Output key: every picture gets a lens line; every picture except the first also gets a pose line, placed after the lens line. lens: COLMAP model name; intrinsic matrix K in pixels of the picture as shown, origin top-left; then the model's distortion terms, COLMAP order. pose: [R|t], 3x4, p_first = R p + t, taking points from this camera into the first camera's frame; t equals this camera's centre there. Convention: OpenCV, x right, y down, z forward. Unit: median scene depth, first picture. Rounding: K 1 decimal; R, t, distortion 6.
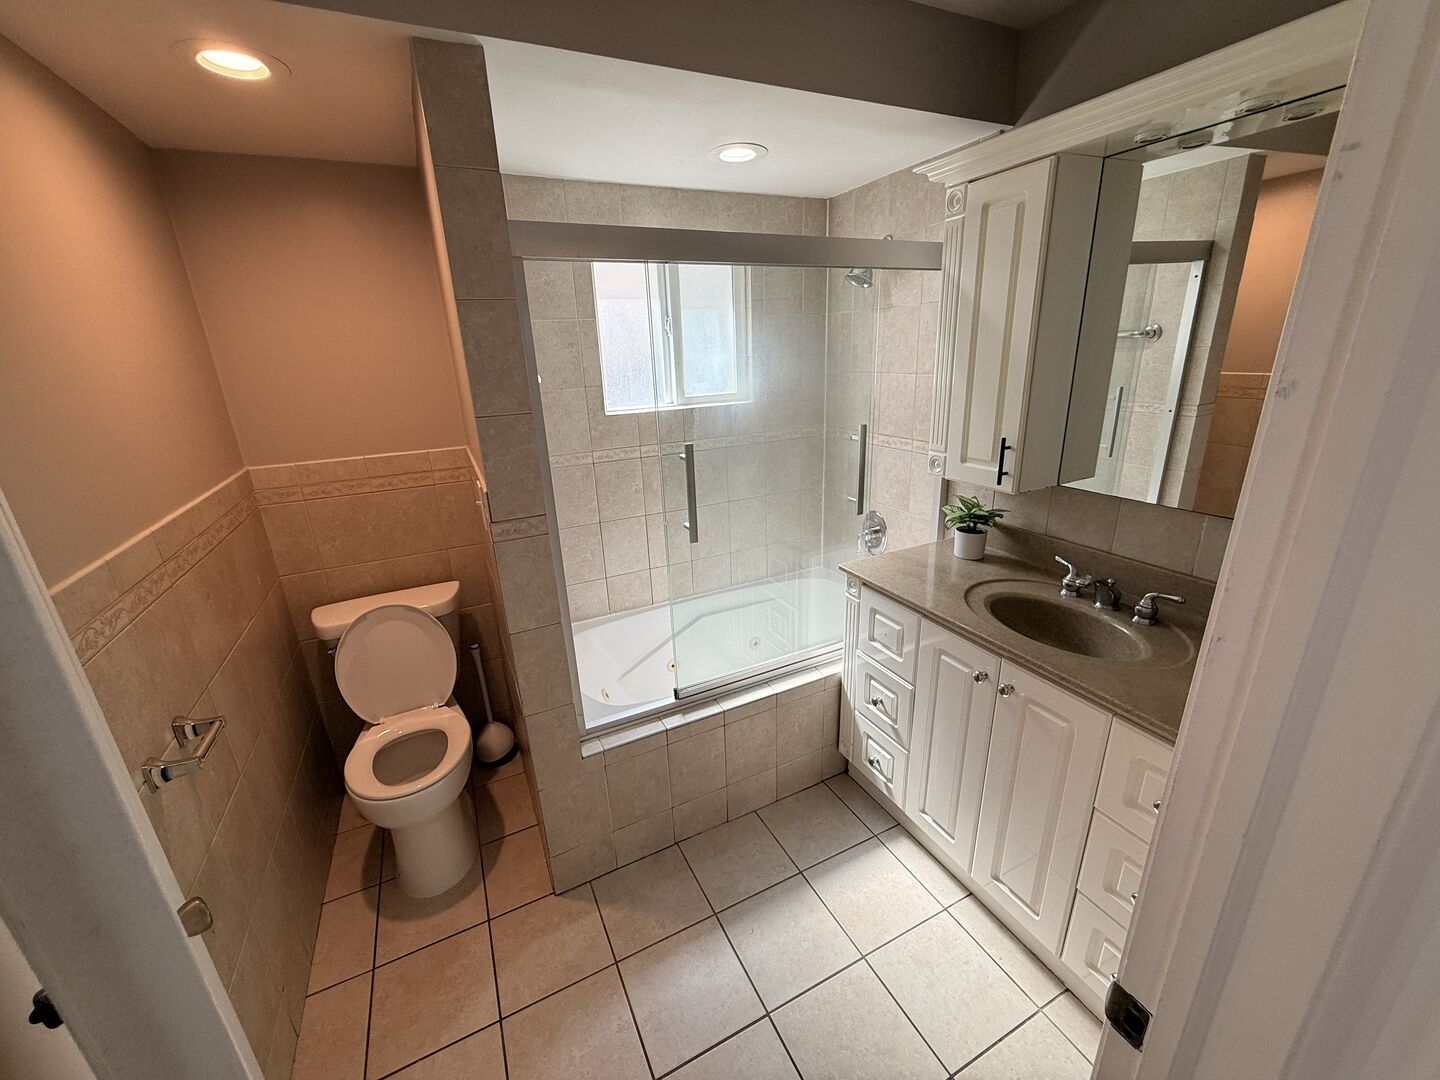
lens RADIAL K [[575.2, 0, 718.8], [0, 575.2, 539.0], [0, 0, 1]] dist [-0.000579, 0.000680]
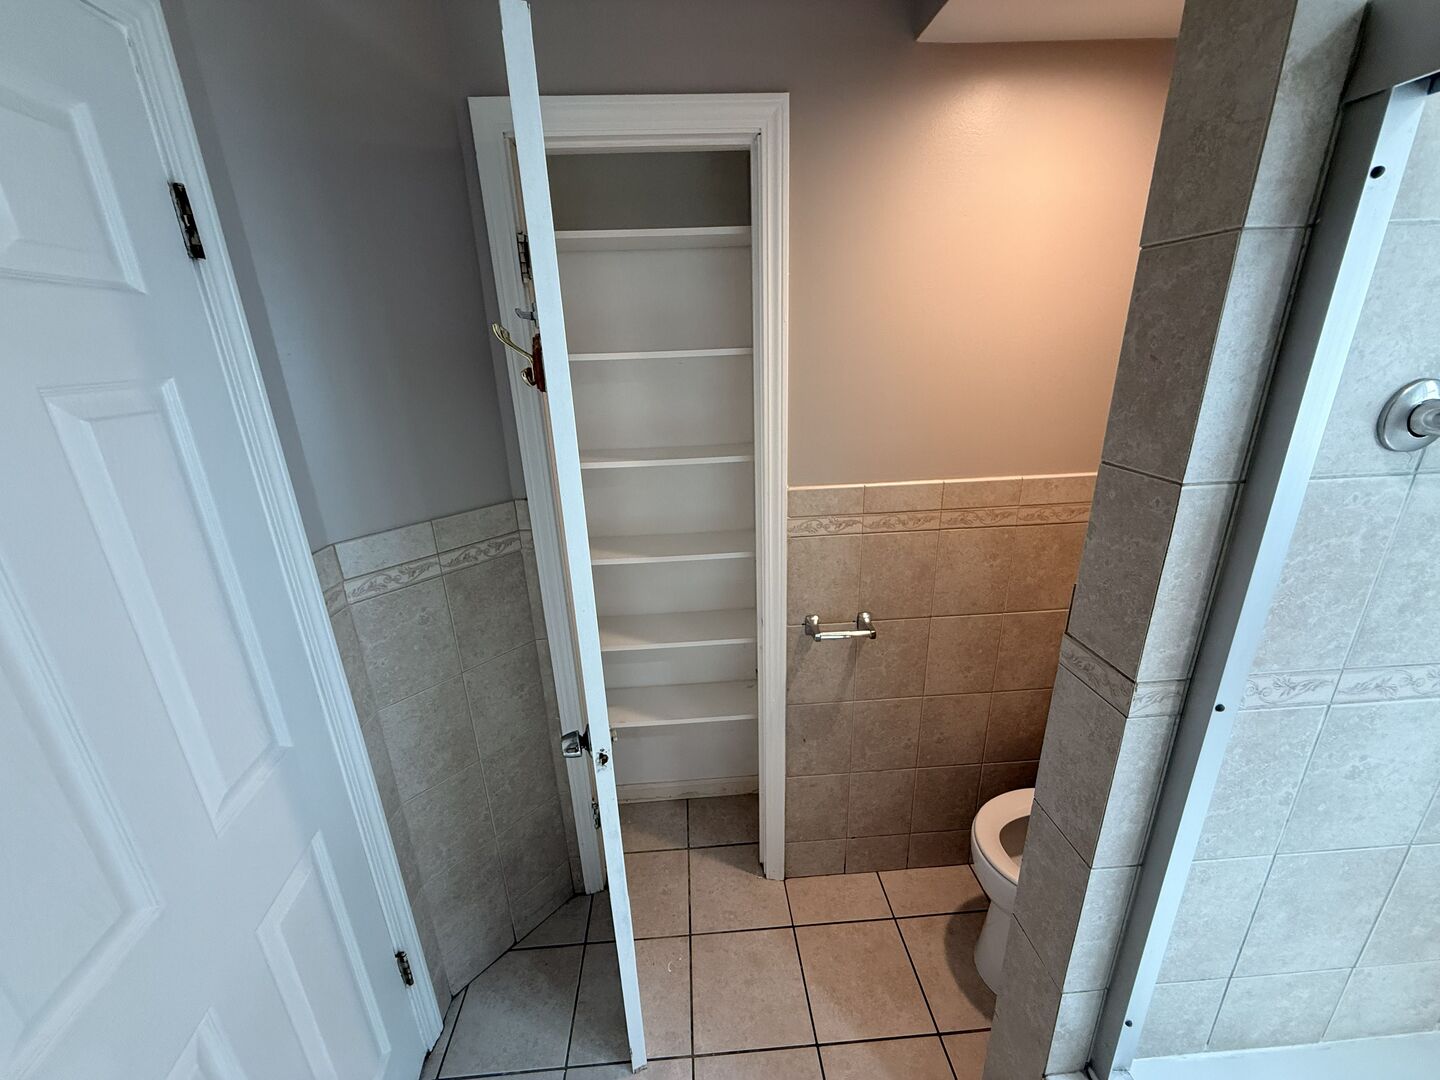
lens RADIAL K [[575.2, 0, 717.5], [0, 575.2, 537.7], [0, 0, 1]] dist [-0.000579, 0.000680]
pose [[-0.378598, 0.346422, -0.858286, 0.244787], [-0.250157, 0.854504, 0.455242, -0.325030], [0.891114, 0.387060, -0.236853, 0.863815]]
